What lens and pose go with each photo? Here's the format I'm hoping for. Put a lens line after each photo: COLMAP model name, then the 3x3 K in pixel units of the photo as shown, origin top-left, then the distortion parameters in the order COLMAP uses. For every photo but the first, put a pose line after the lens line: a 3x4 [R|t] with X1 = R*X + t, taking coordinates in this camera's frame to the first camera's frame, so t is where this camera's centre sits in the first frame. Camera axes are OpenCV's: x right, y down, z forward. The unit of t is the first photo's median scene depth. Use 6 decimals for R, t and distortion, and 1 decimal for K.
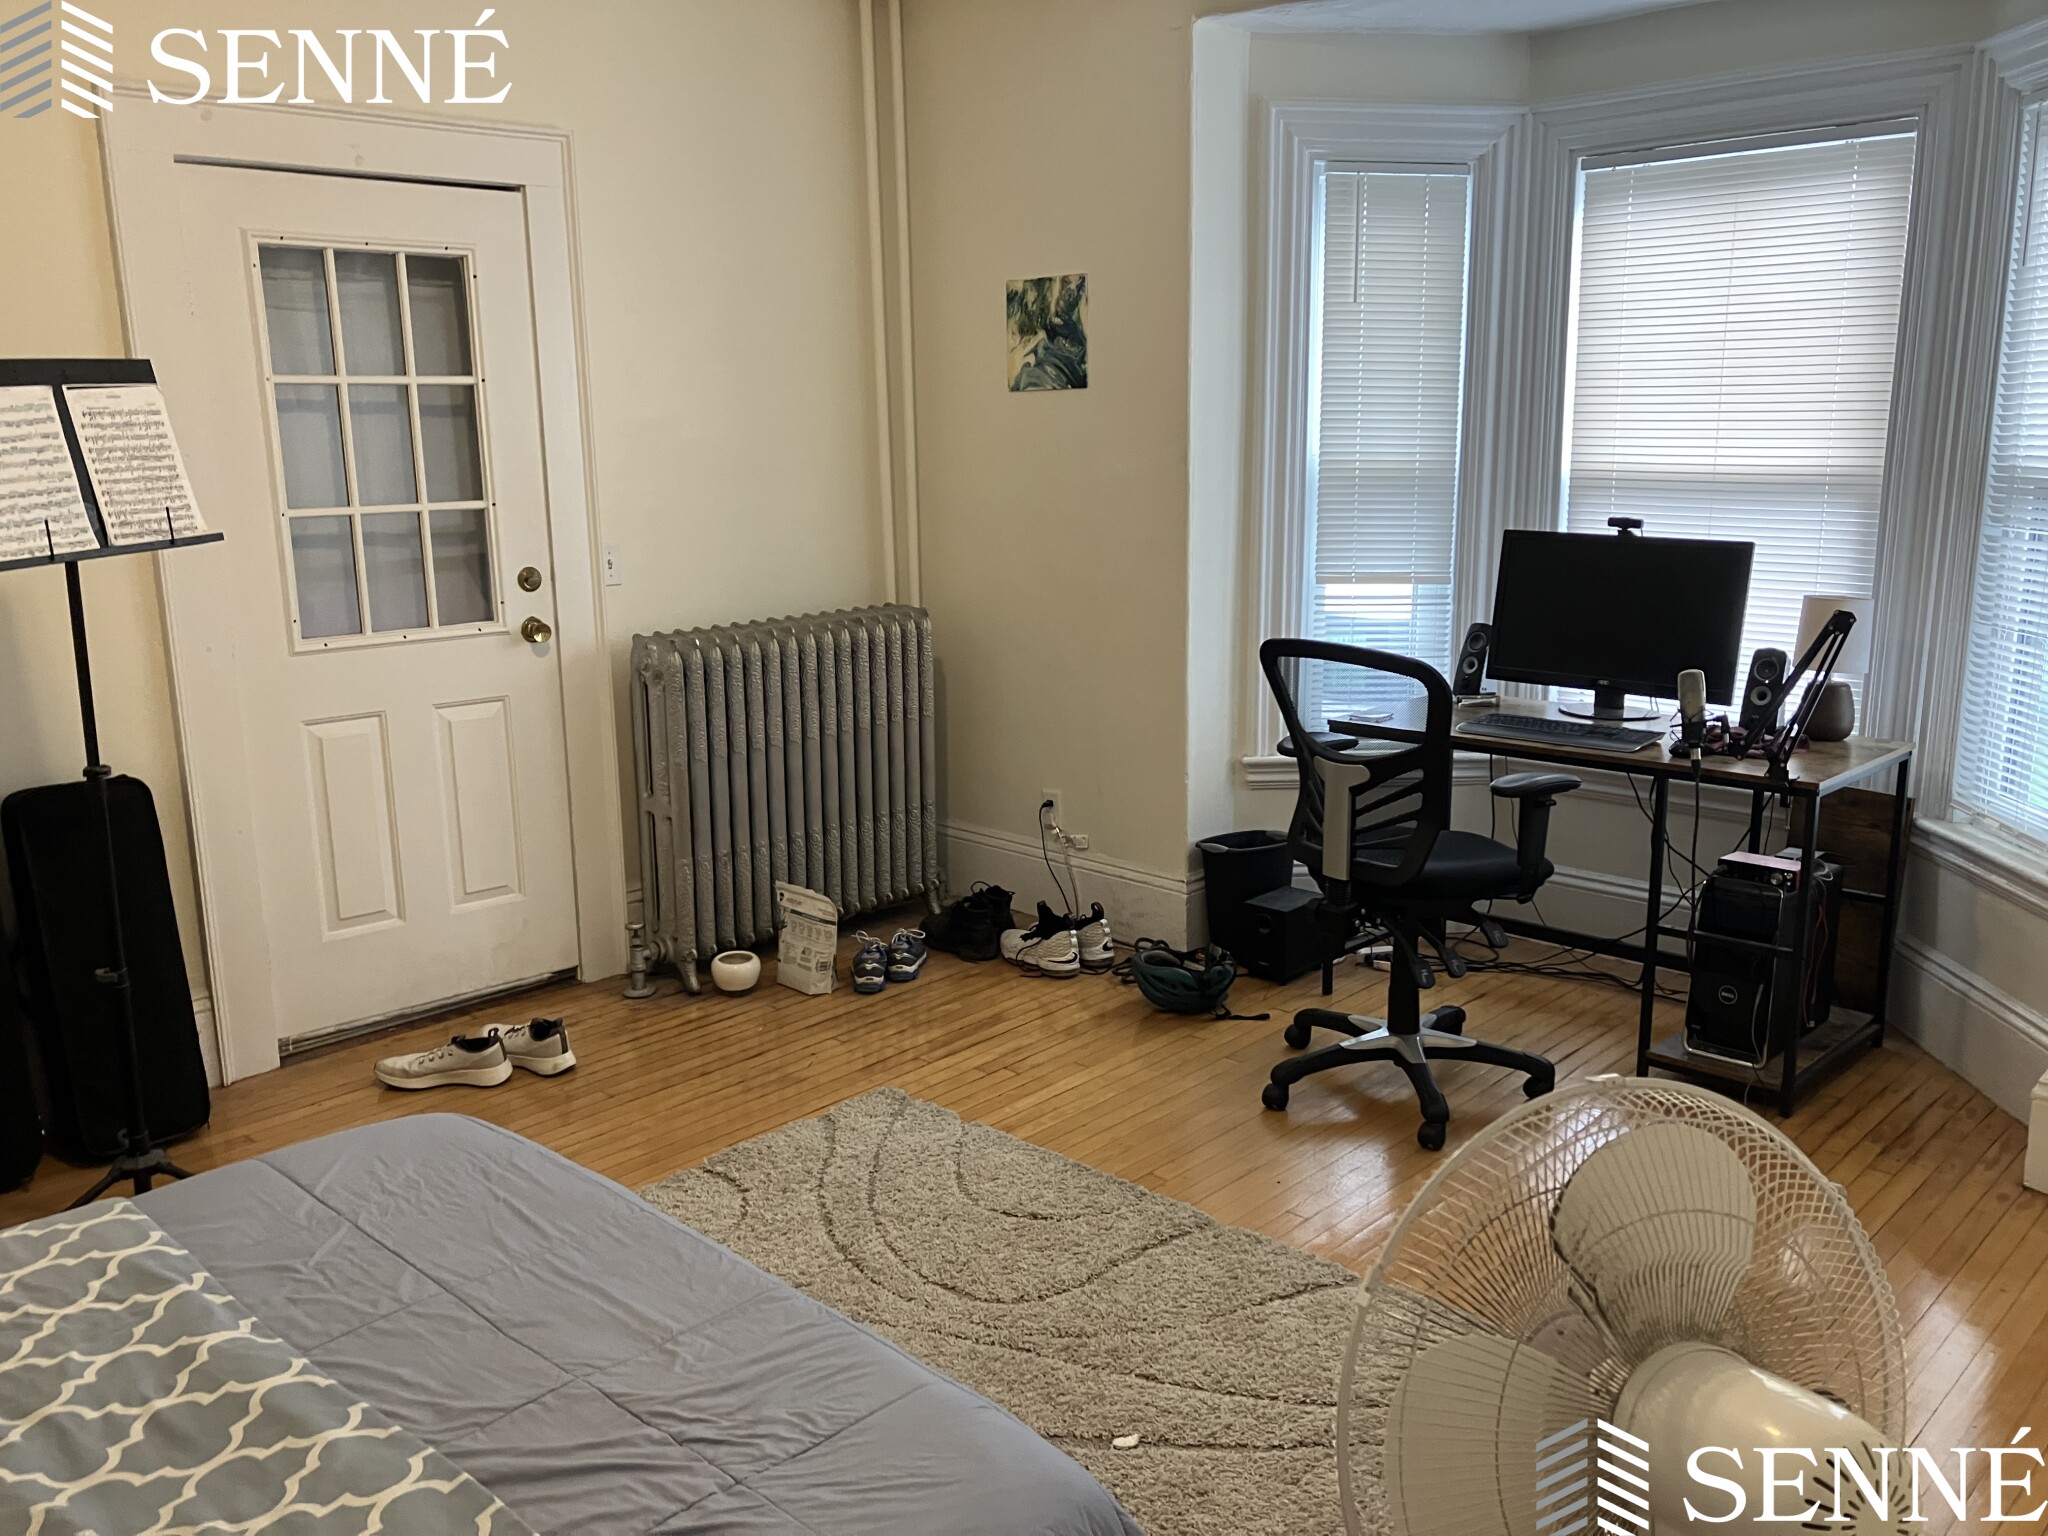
lens RADIAL K [[1670.9, 0, 1024.0], [0, 1670.9, 768.0], [0, 0, 1]] dist [0.021276, 0.018059]
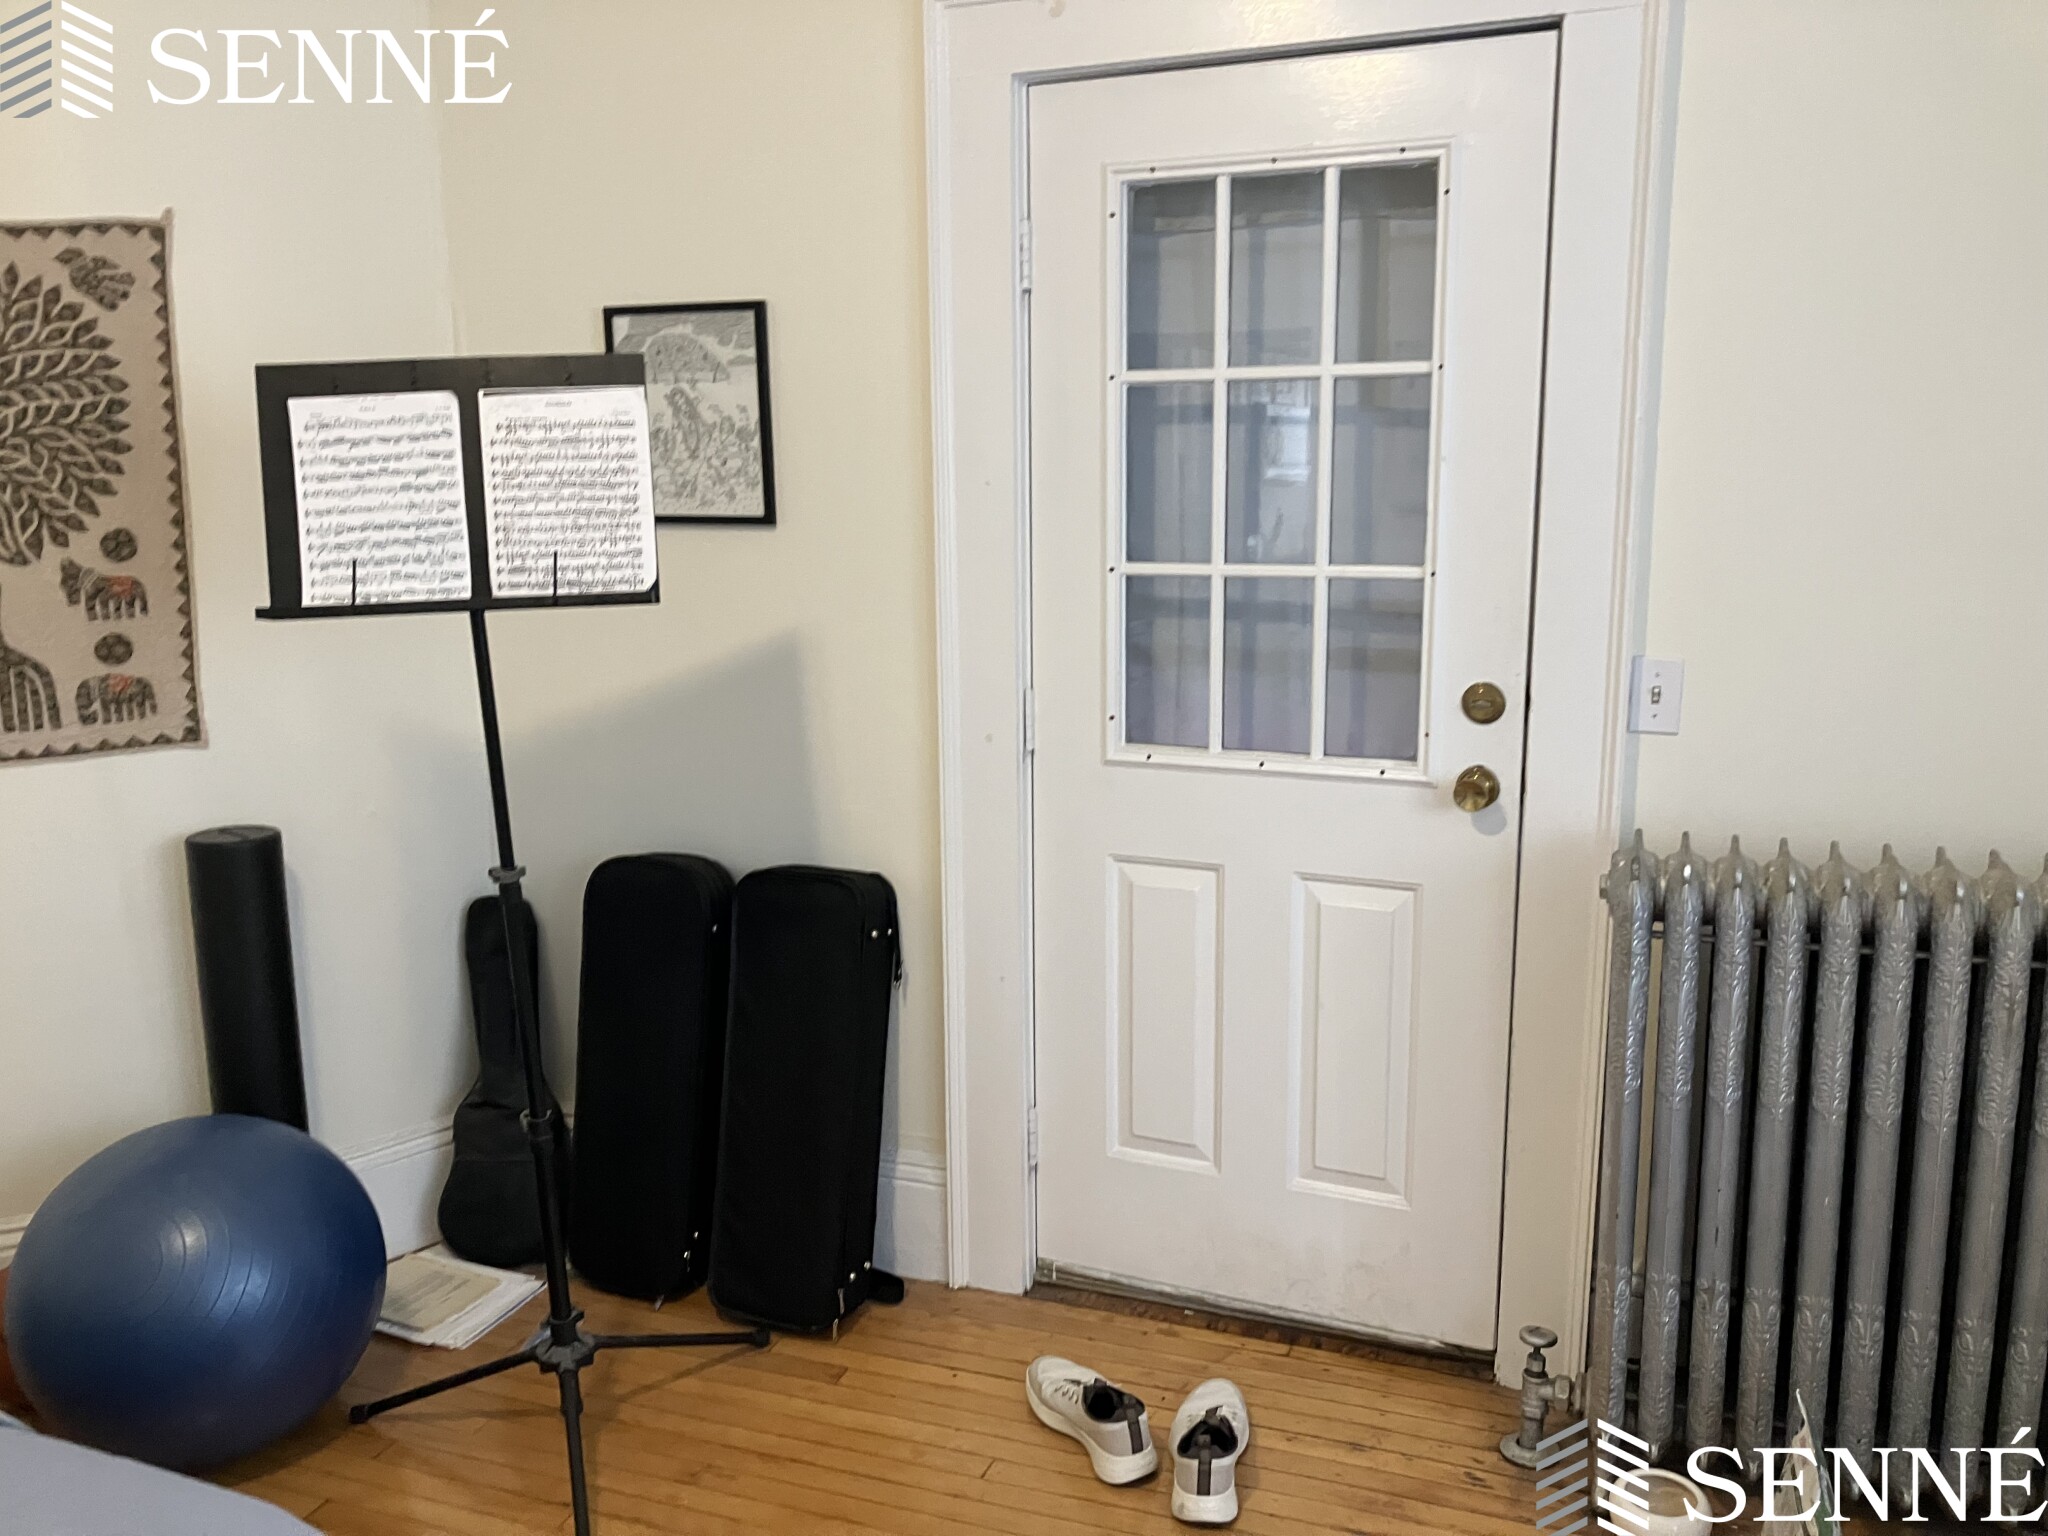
lens RADIAL K [[1670.9, 0, 1024.0], [0, 1670.9, 768.0], [0, 0, 1]] dist [0.021276, 0.018059]
pose [[0.391568, 0.184129, -0.901538, 0.248776], [-0.188119, 0.975099, 0.117447, -0.183668], [0.900714, 0.123608, 0.416456, 0.872101]]
